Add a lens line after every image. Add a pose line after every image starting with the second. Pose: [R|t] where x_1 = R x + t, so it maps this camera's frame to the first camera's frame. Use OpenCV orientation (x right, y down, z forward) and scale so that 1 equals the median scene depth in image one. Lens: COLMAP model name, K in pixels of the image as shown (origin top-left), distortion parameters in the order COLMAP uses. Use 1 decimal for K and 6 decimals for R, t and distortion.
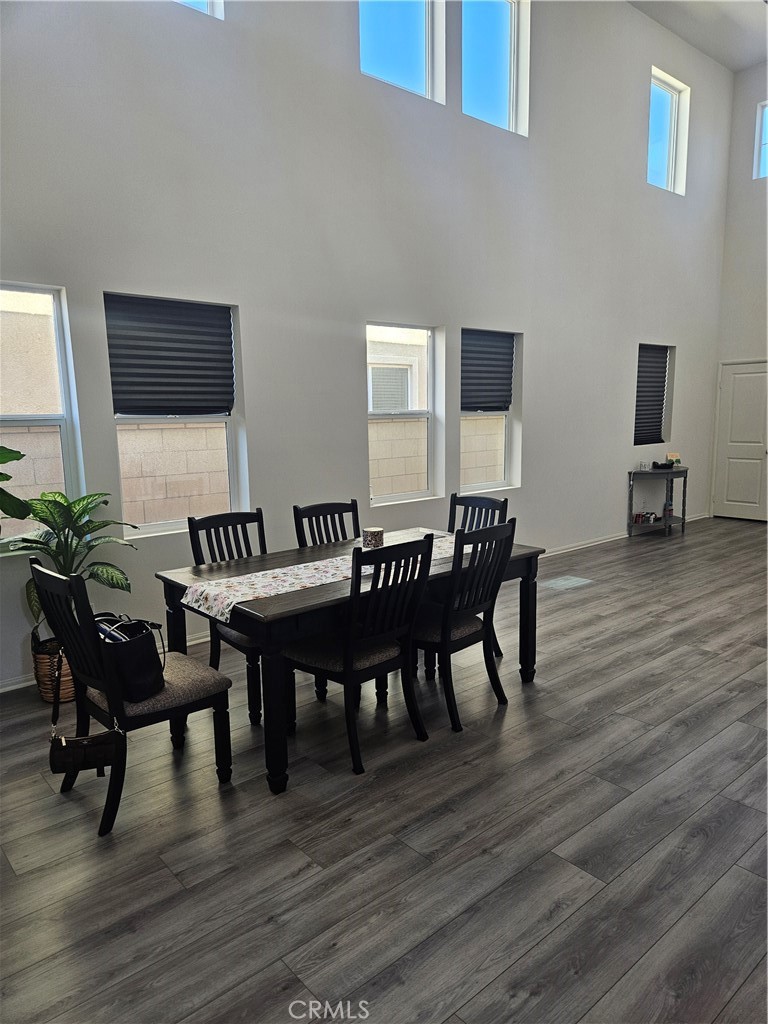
lens RADIAL K [[686.1, 0, 383.7], [0, 686.1, 512.8], [0, 0, 1]] dist [0.049163, -0.012712]
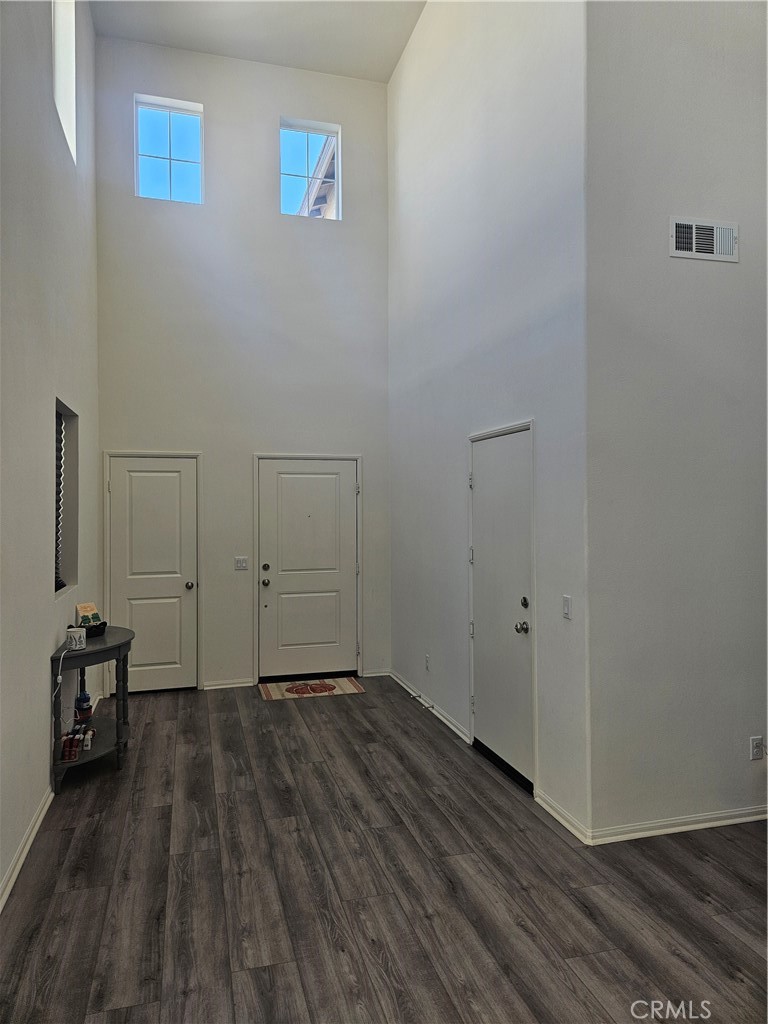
lens RADIAL K [[686.1, 0, 385.6], [0, 686.1, 508.9], [0, 0, 1]] dist [0.049163, -0.012712]
pose [[0.421609, 0.012501, 0.906691, 0.023127], [0.130824, 0.988605, -0.074463, -0.127741], [-0.897291, 0.150011, 0.415170, 0.782940]]
